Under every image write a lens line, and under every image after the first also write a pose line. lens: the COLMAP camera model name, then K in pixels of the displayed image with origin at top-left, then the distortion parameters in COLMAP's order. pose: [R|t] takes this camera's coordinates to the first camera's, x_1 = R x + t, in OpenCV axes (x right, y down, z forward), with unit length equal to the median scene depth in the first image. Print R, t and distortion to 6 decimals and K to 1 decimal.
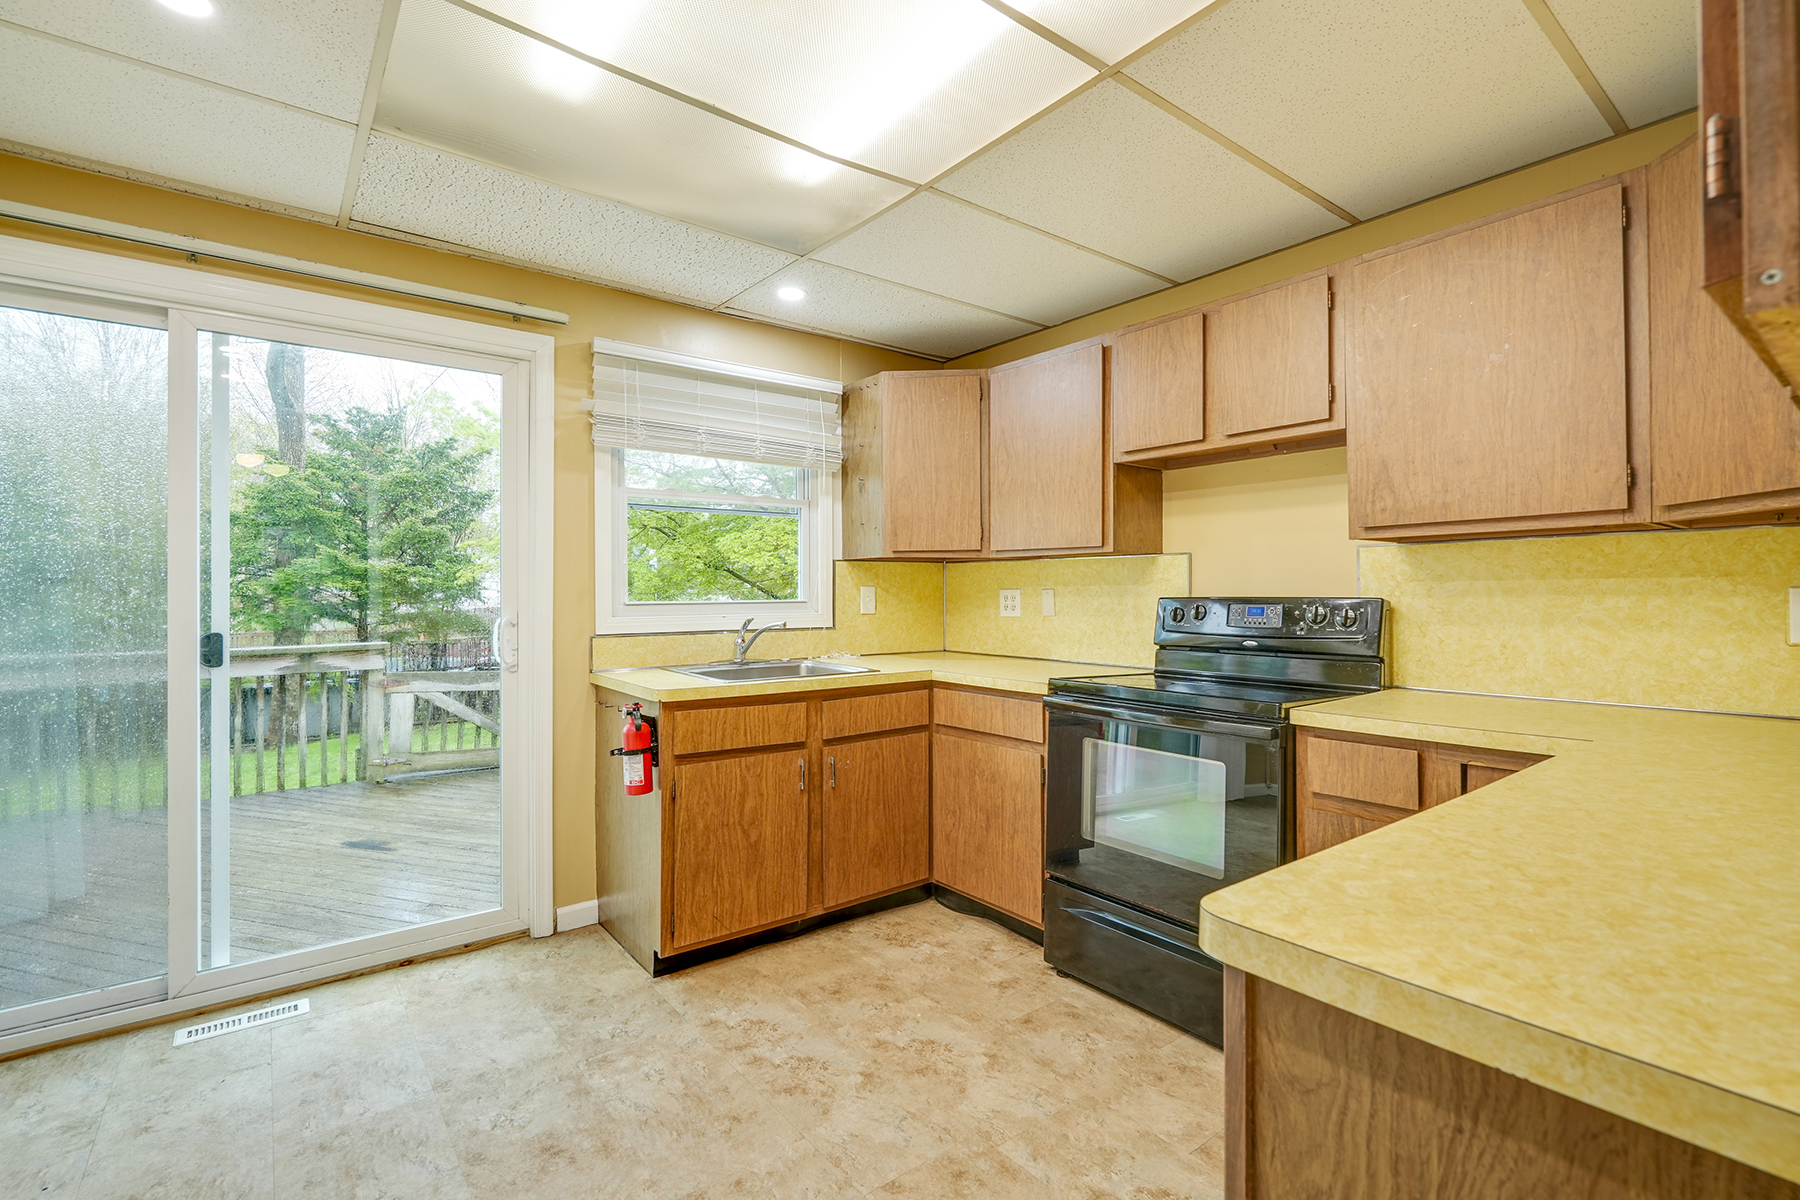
lens RADIAL K [[830.3, 0, 904.1], [0, 830.3, 588.8], [0, 0, 1]] dist [-0.006209, 0.003468]
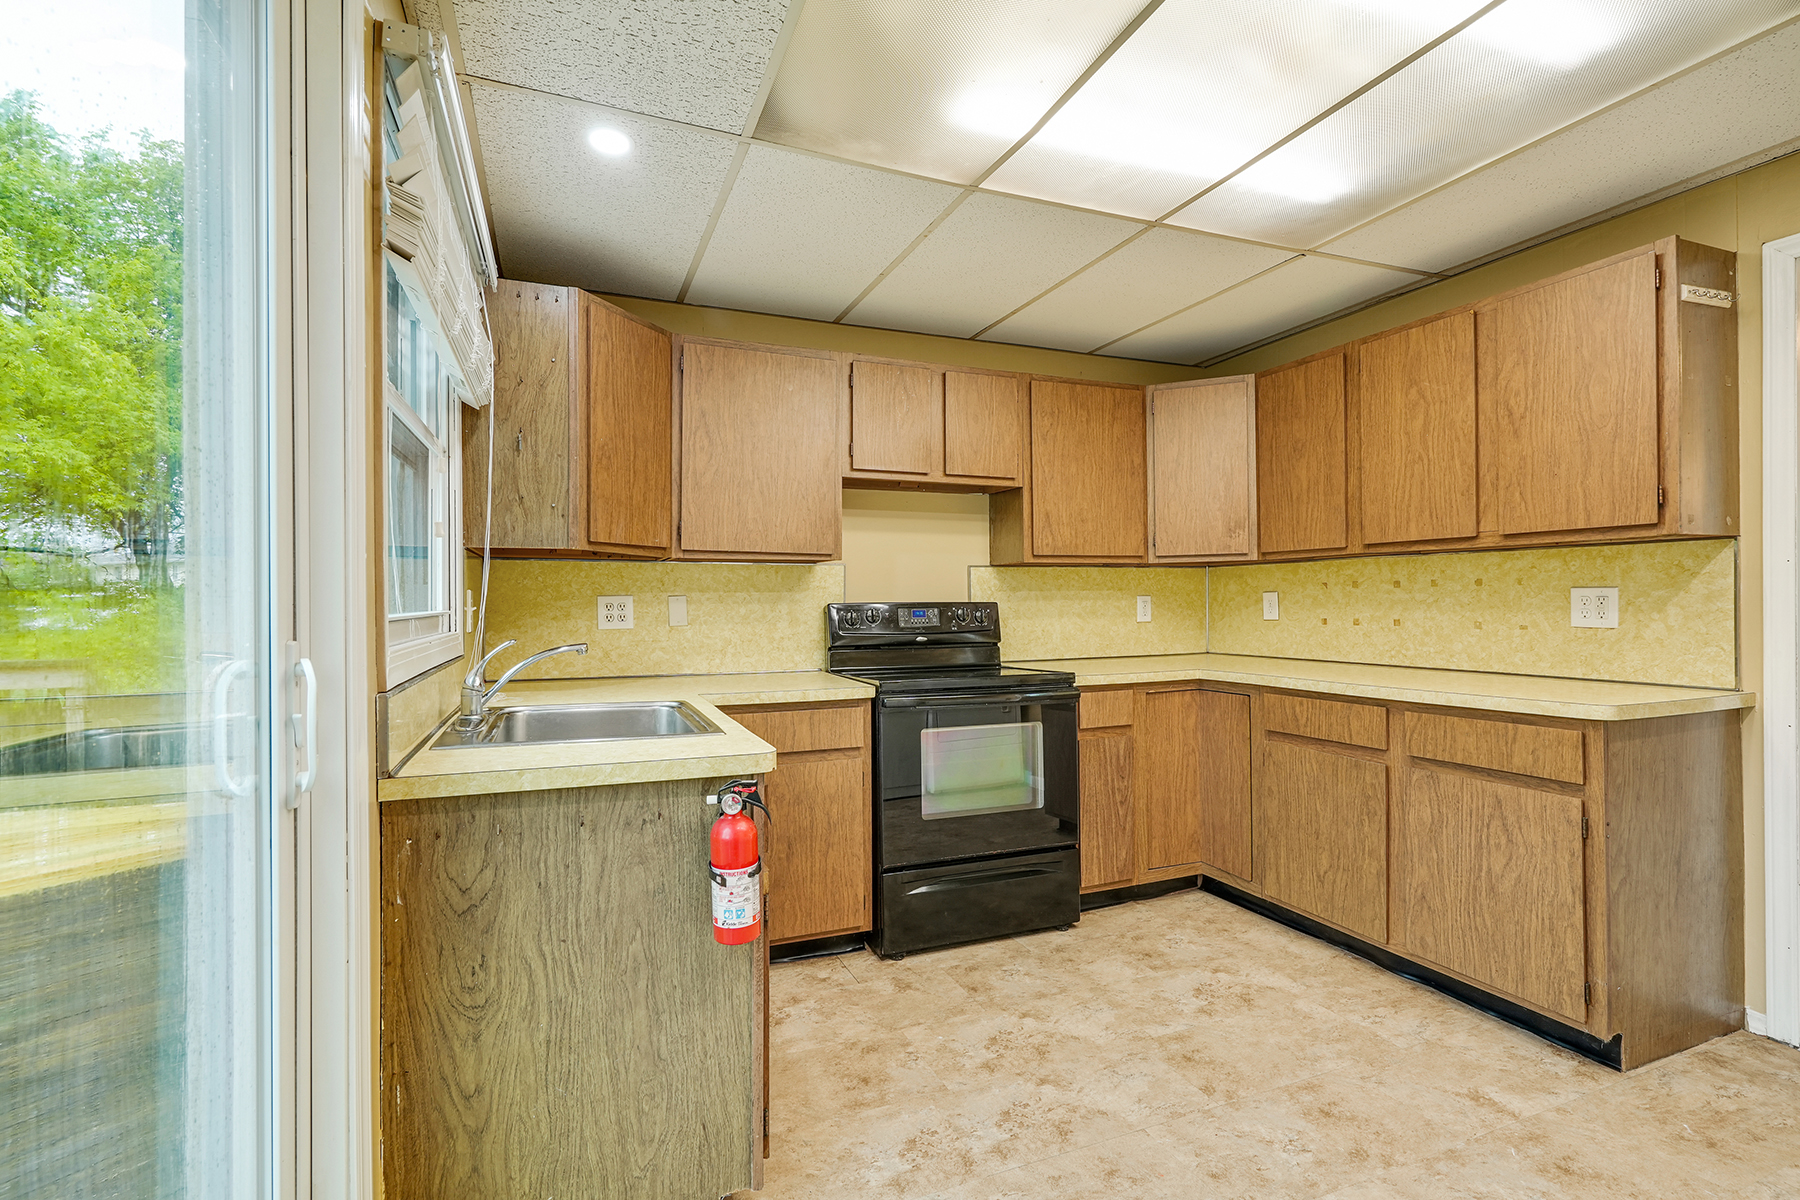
lens RADIAL K [[830.3, 0, 901.0], [0, 830.3, 600.8], [0, 0, 1]] dist [-0.006209, 0.003468]
pose [[0.268581, -0.000730, 0.963257, -0.857977], [0.000130, 1.000000, 0.000722, 0.007116], [-0.963257, -0.000069, 0.268581, 0.734373]]
